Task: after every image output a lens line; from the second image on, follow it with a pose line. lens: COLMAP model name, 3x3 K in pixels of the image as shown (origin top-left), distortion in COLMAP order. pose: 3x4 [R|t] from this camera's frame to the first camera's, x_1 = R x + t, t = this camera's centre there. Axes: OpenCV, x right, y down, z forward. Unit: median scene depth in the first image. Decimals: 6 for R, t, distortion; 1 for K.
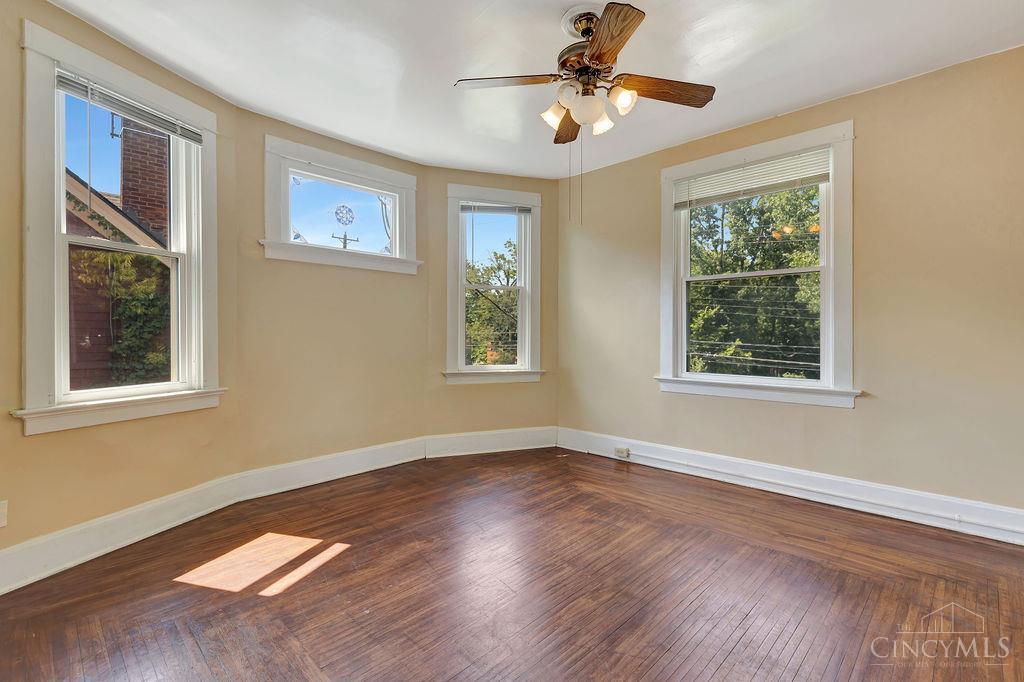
lens RADIAL K [[468.6, 0, 514.3], [0, 468.6, 332.2], [0, 0, 1]] dist [0.011487, -0.000558]
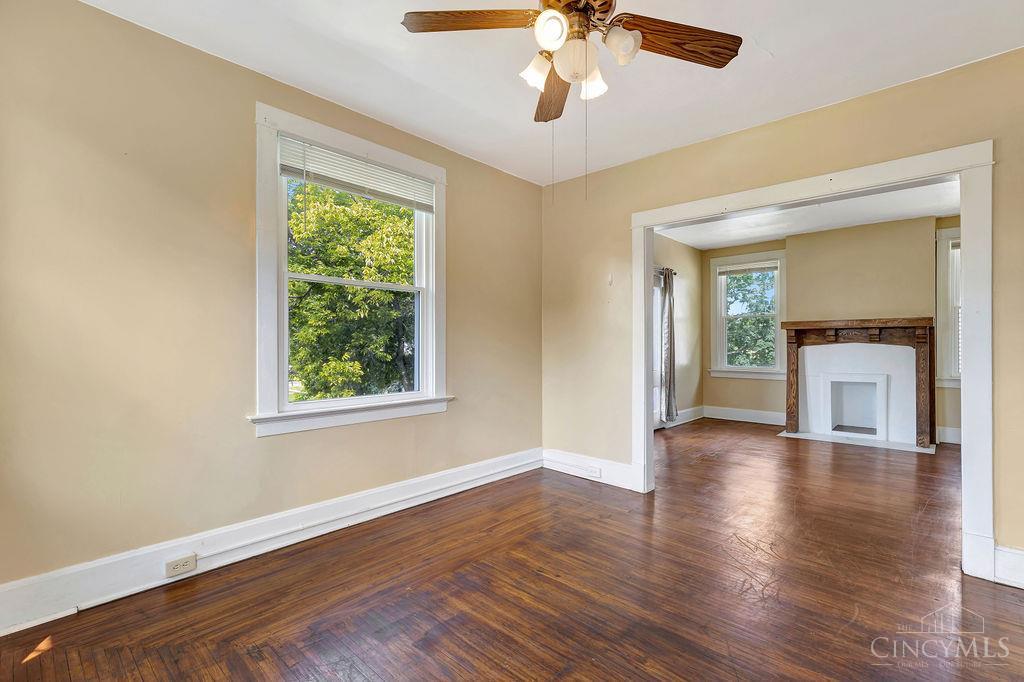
lens RADIAL K [[468.6, 0, 507.3], [0, 468.6, 344.6], [0, 0, 1]] dist [0.011487, -0.000558]
pose [[-0.029982, -0.000454, 0.999550, -0.480382], [-0.003001, 0.999995, 0.000364, -0.008661], [-0.999546, -0.002989, -0.029983, 0.893410]]
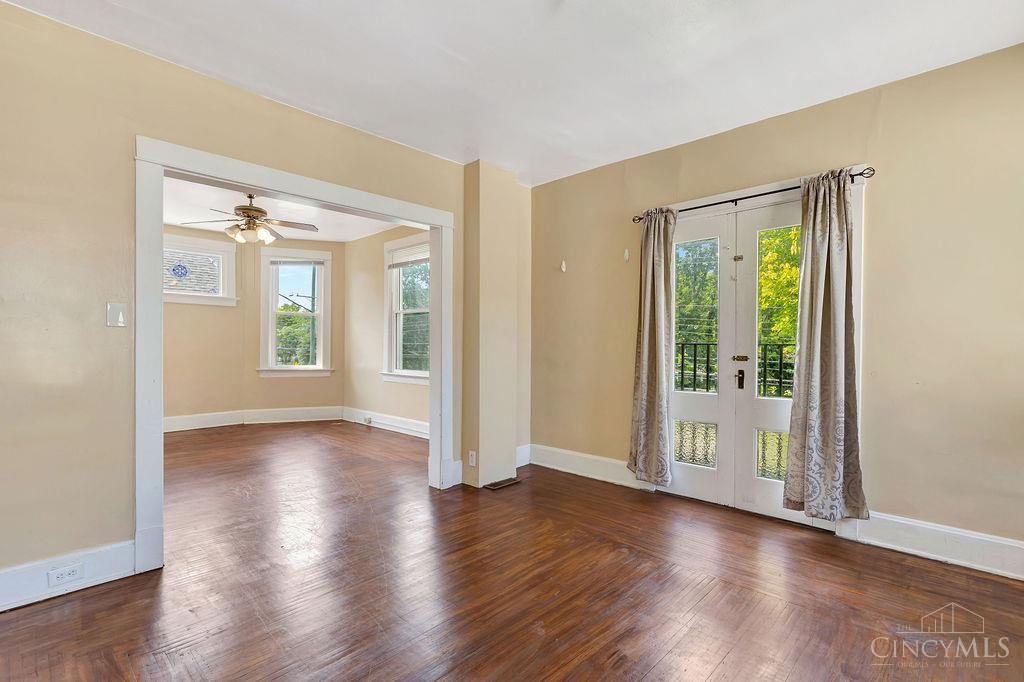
lens RADIAL K [[468.6, 0, 509.6], [0, 468.6, 351.8], [0, 0, 1]] dist [0.011487, -0.000558]
pose [[0.999940, 0.007654, 0.007891, 0.979380], [-0.007762, 0.999875, 0.013803, 0.000328], [-0.007784, -0.013863, 0.999874, -0.818232]]
